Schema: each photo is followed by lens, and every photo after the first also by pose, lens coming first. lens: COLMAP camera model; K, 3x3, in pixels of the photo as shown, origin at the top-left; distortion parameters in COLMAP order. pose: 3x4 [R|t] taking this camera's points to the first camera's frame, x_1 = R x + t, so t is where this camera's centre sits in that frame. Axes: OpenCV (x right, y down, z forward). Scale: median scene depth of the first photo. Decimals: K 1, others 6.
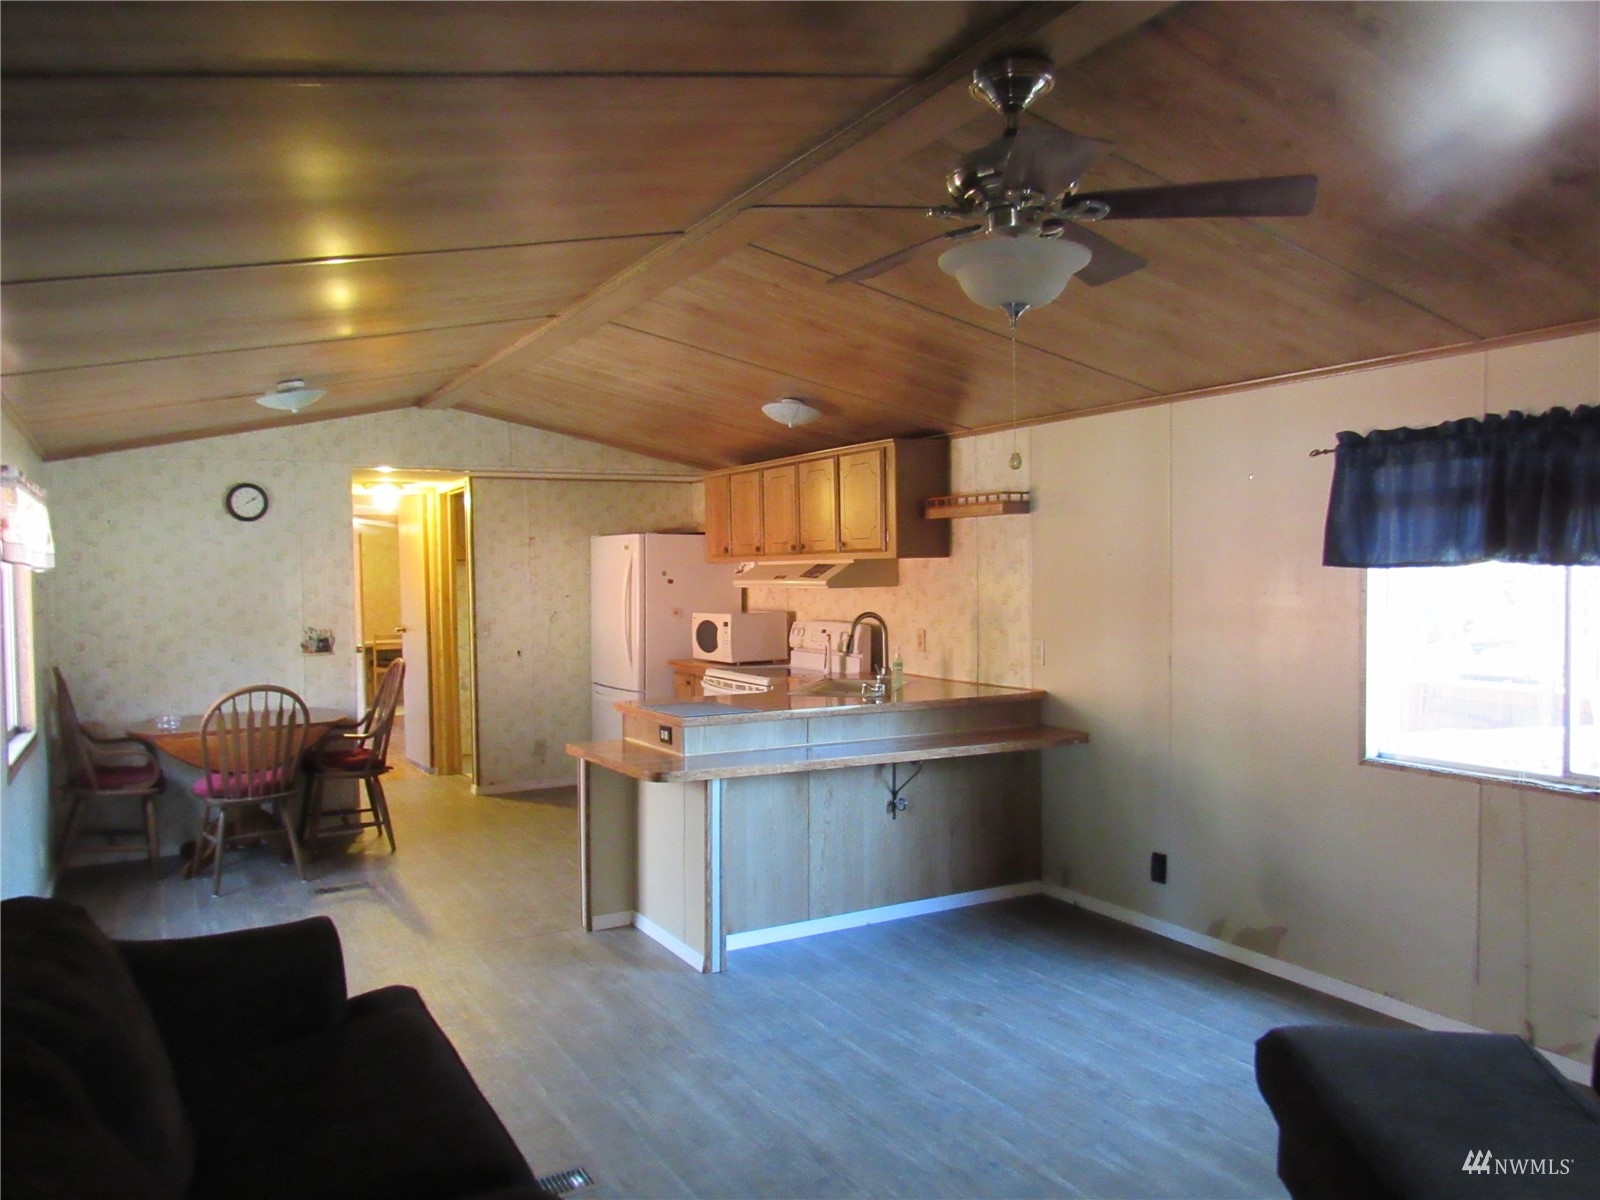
lens RADIAL K [[1146.7, 0, 800.0], [0, 1146.7, 600.0], [0, 0, 1]] dist [-0.020995, -0.000769]
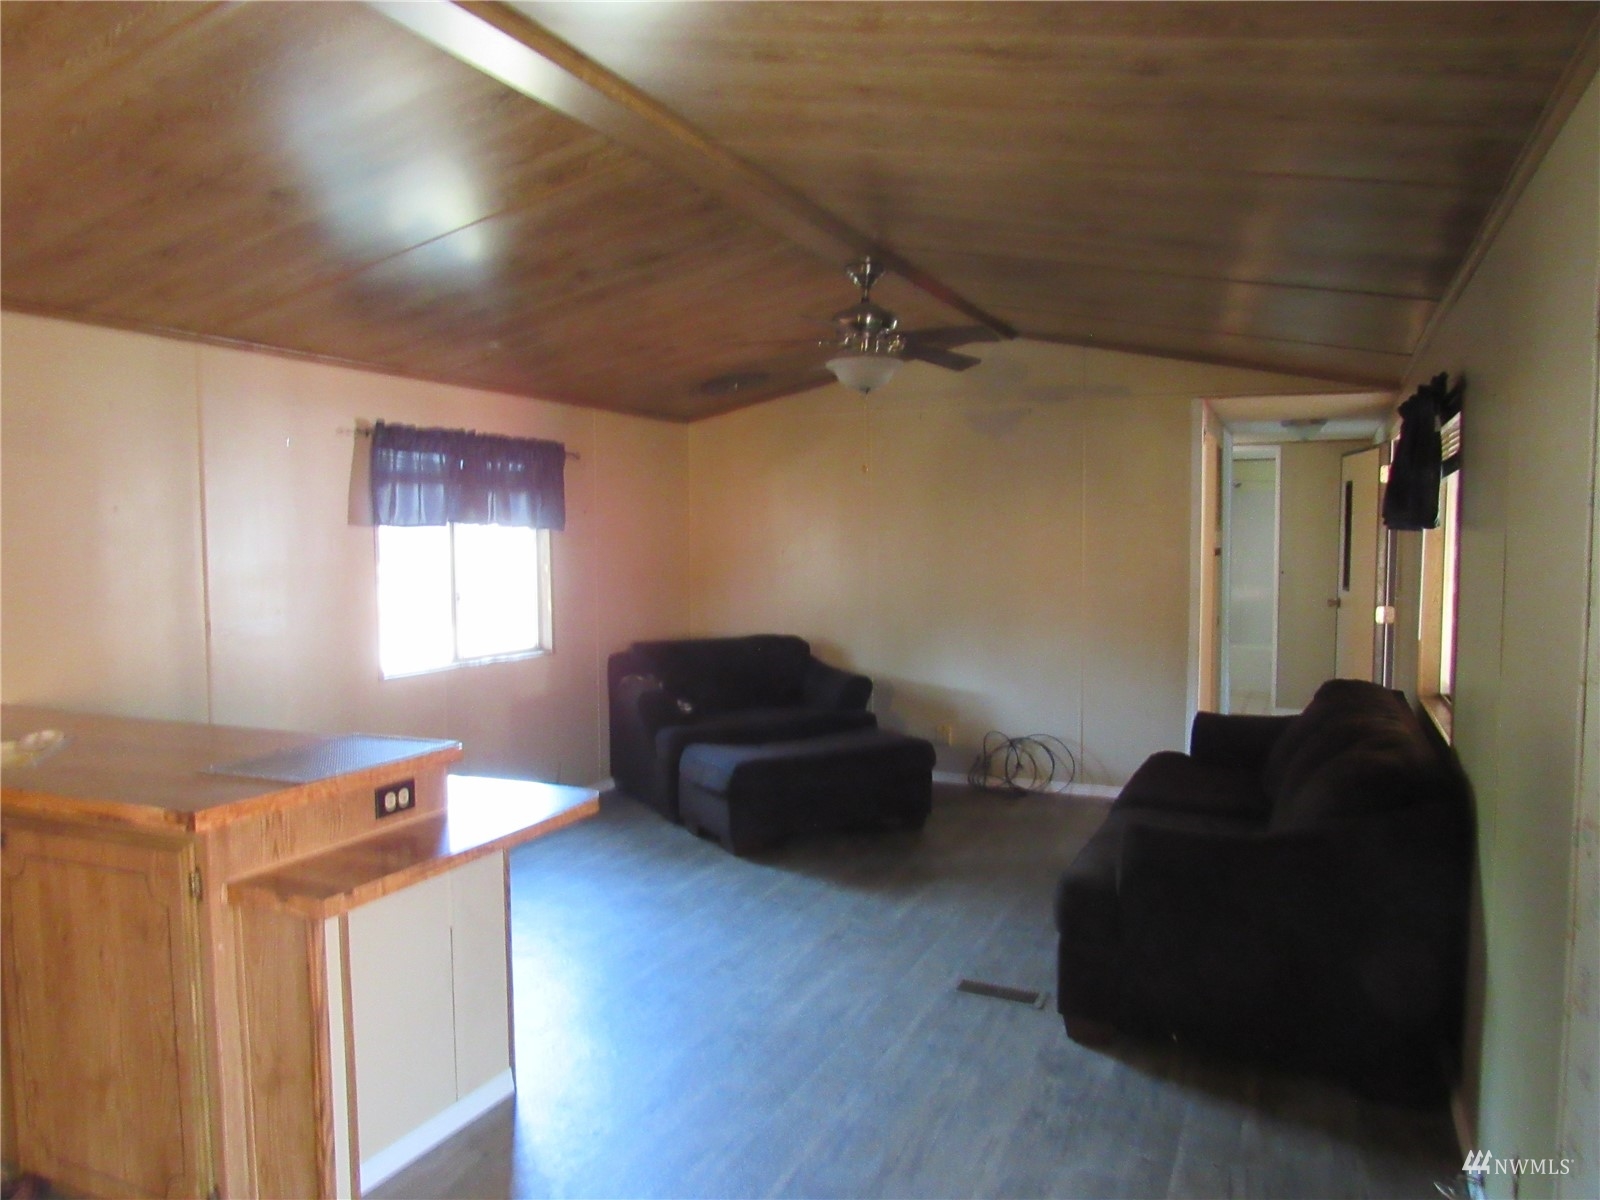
lens RADIAL K [[1143.0, 0, 801.8], [0, 1143.0, 597.3], [0, 0, 1]] dist [-0.019584, 0.001767]
pose [[-0.586865, -0.033392, 0.808996, -0.557132], [0.026554, 0.997818, 0.060448, -0.010150], [-0.809250, 0.056957, -0.584697, 0.938363]]
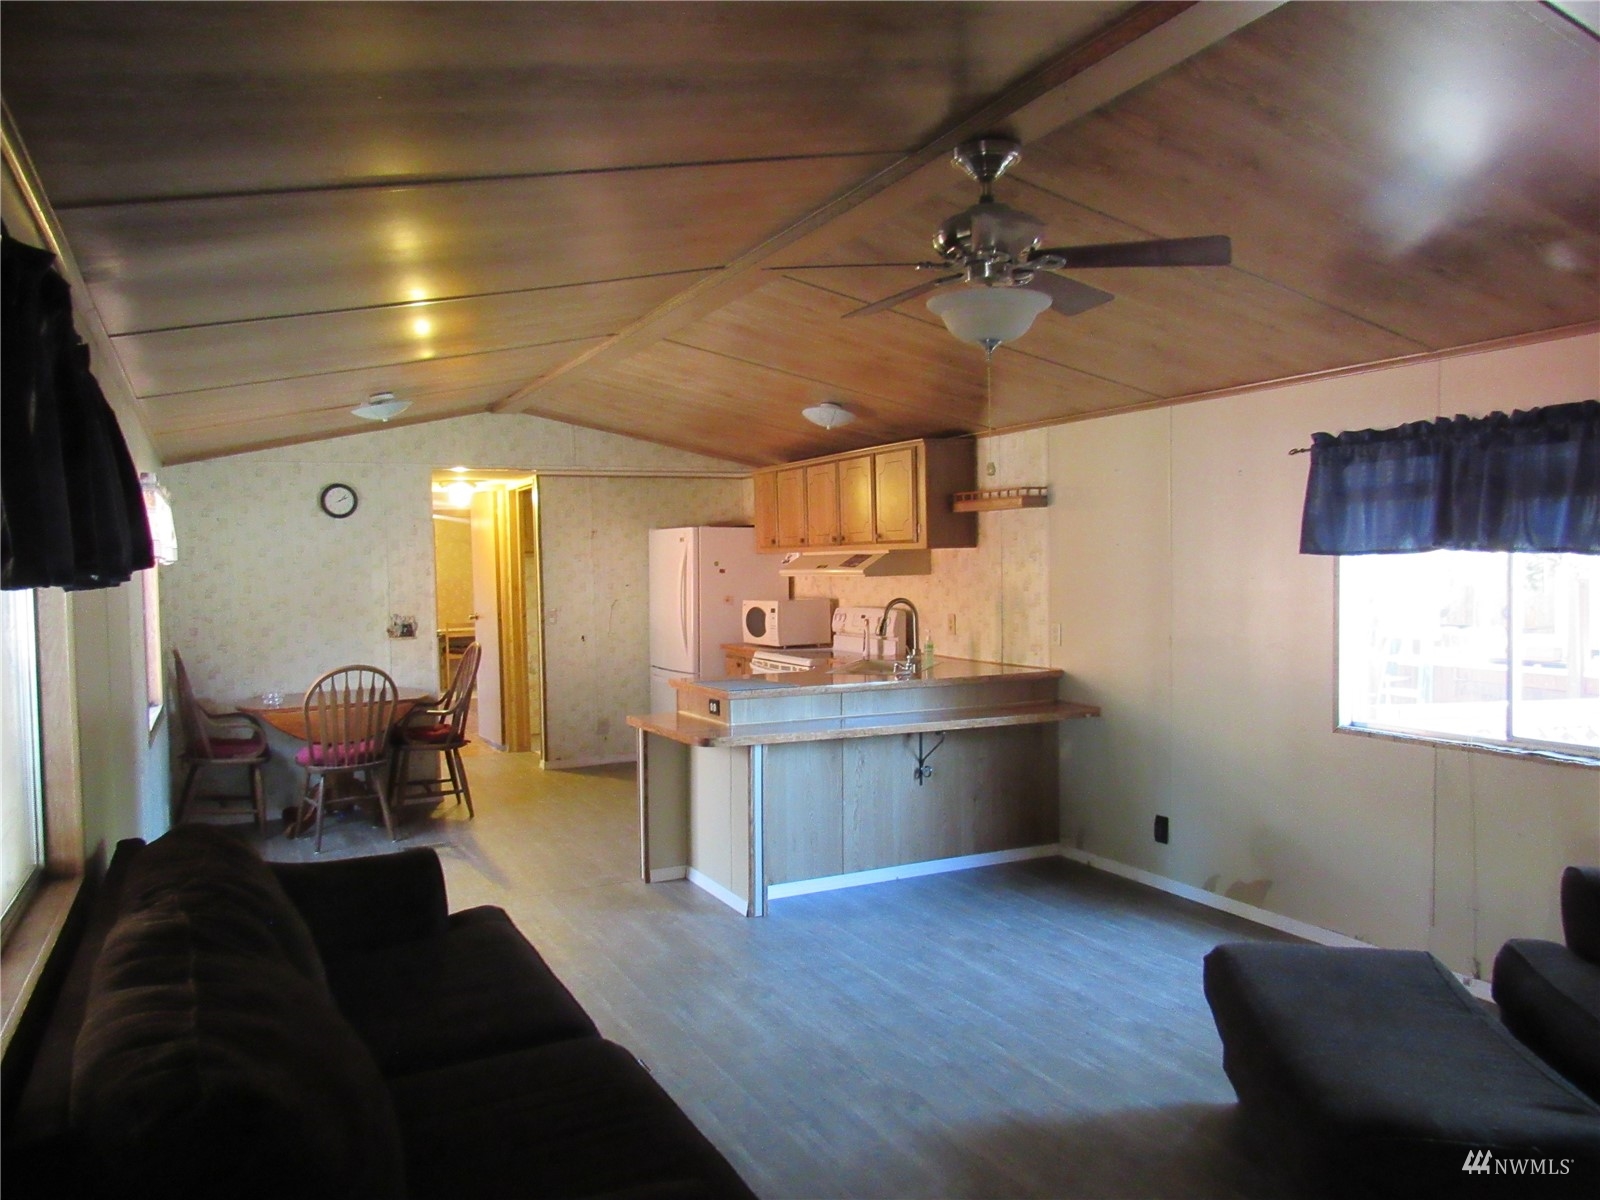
lens RADIAL K [[1143.0, 0, 801.8], [0, 1143.0, 597.3], [0, 0, 1]] dist [-0.019584, 0.001767]
pose [[0.998782, -0.003466, -0.049224, 0.019721], [0.003771, 0.999974, 0.006111, 0.002837], [0.049202, -0.006289, 0.998769, -0.092992]]
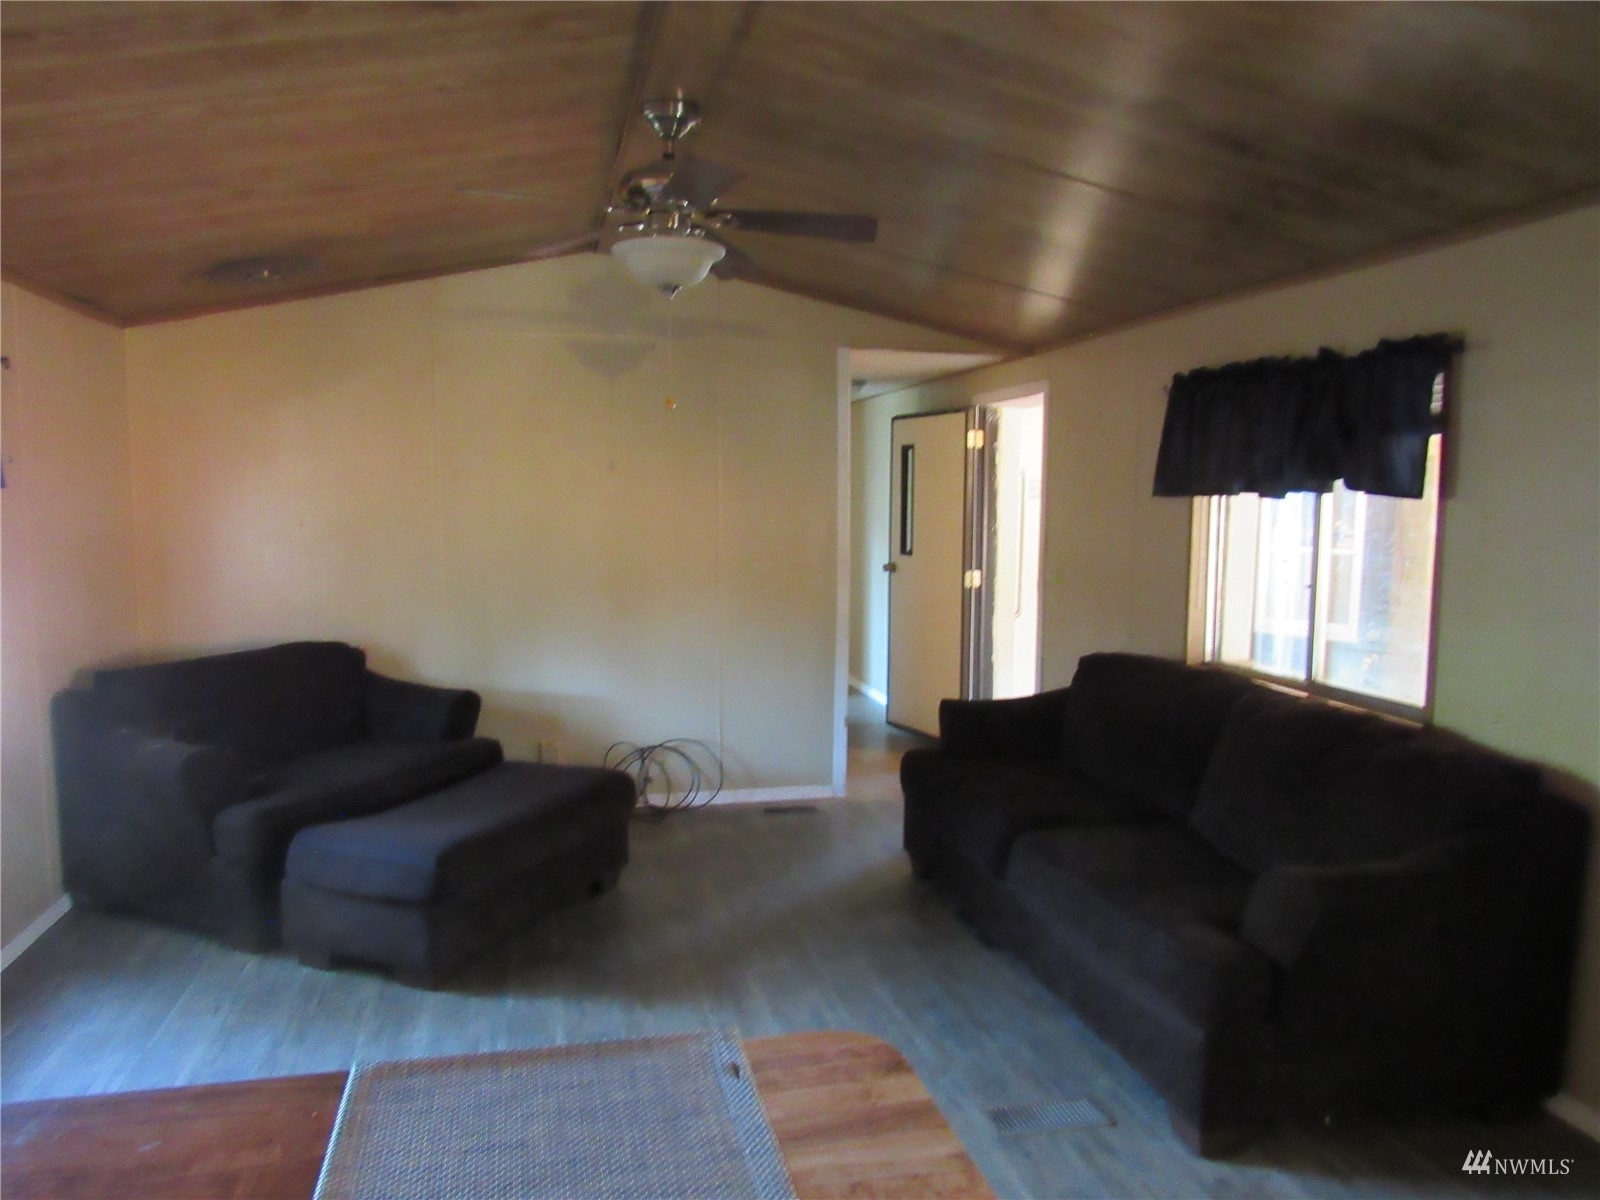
lens RADIAL K [[1143.0, 0, 801.8], [0, 1143.0, 597.3], [0, 0, 1]] dist [-0.019584, 0.001767]
pose [[-0.956309, -0.016611, 0.291885, -0.150886], [0.015447, 0.994119, 0.107186, -0.015505], [-0.291949, 0.107012, -0.950428, 0.946611]]
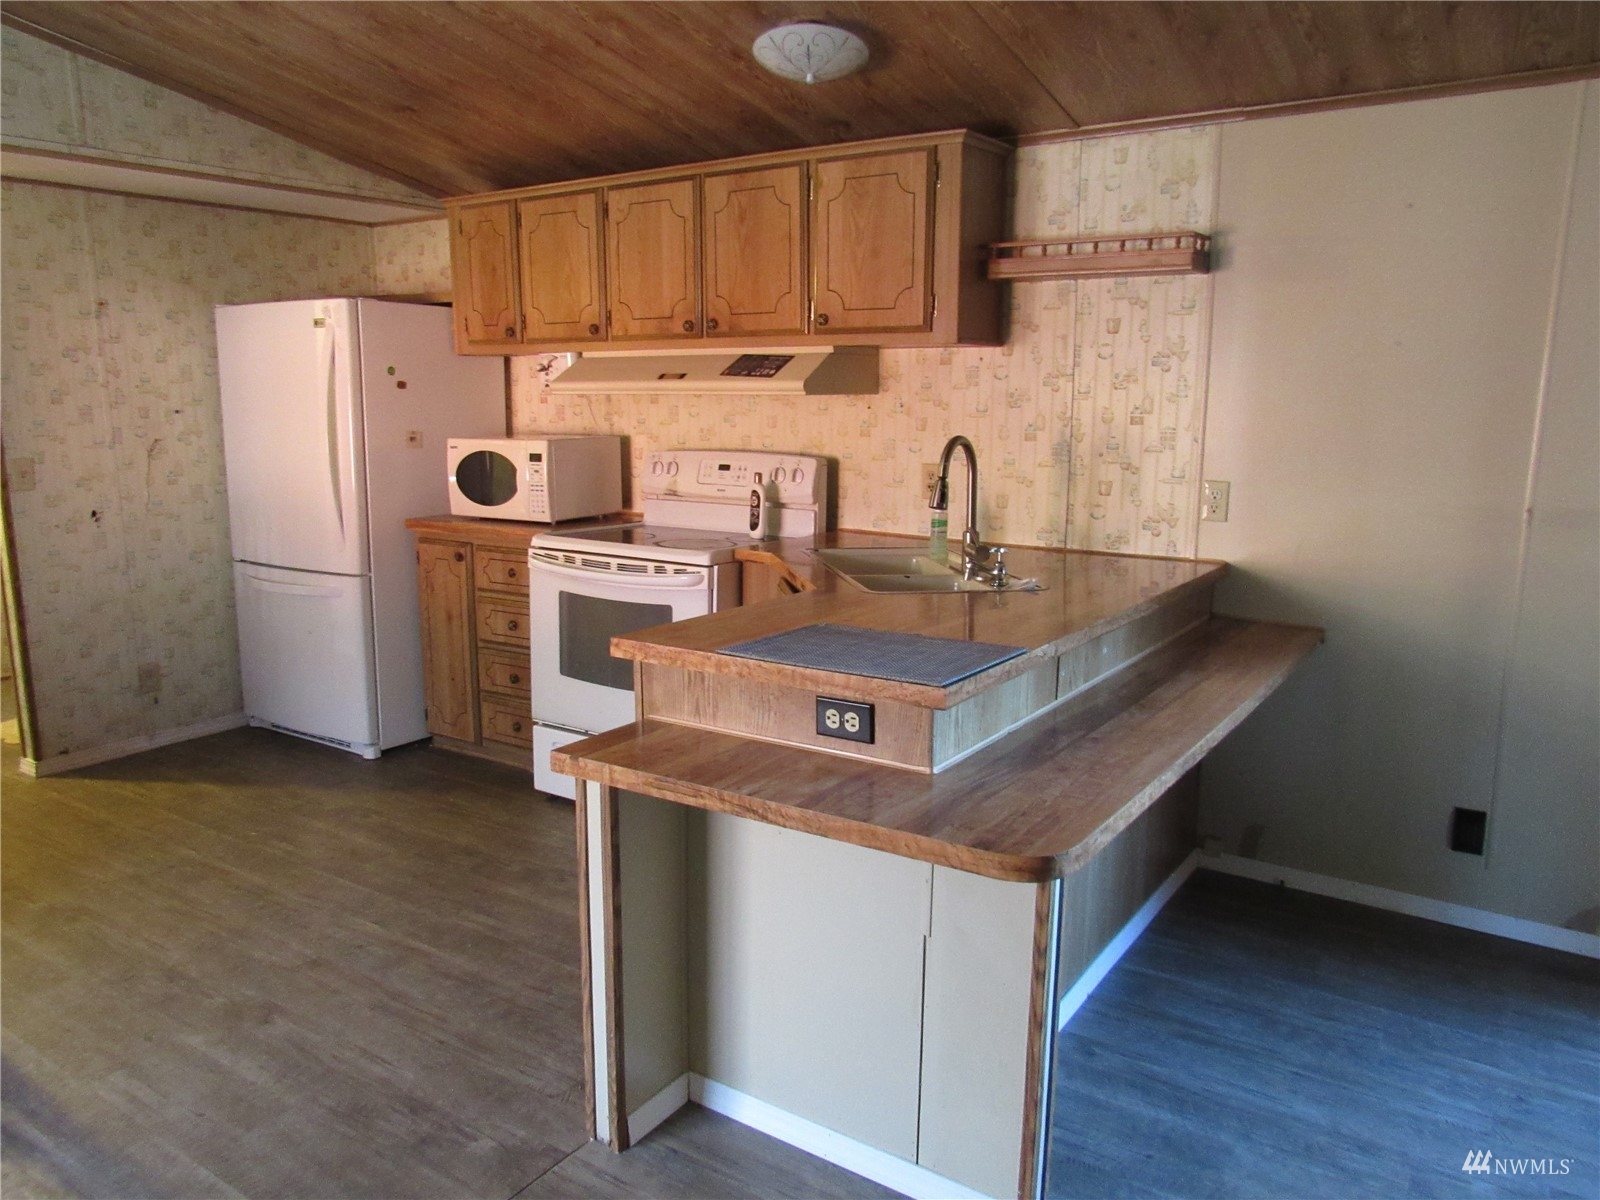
lens RADIAL K [[1146.7, 0, 800.0], [0, 1146.7, 600.0], [0, 0, 1]] dist [-0.020995, -0.000769]
pose [[0.897718, -0.066574, 0.435513, -0.262370], [-0.001243, 0.988130, 0.153612, 0.003282], [-0.440570, -0.138442, 0.886979, 0.515848]]
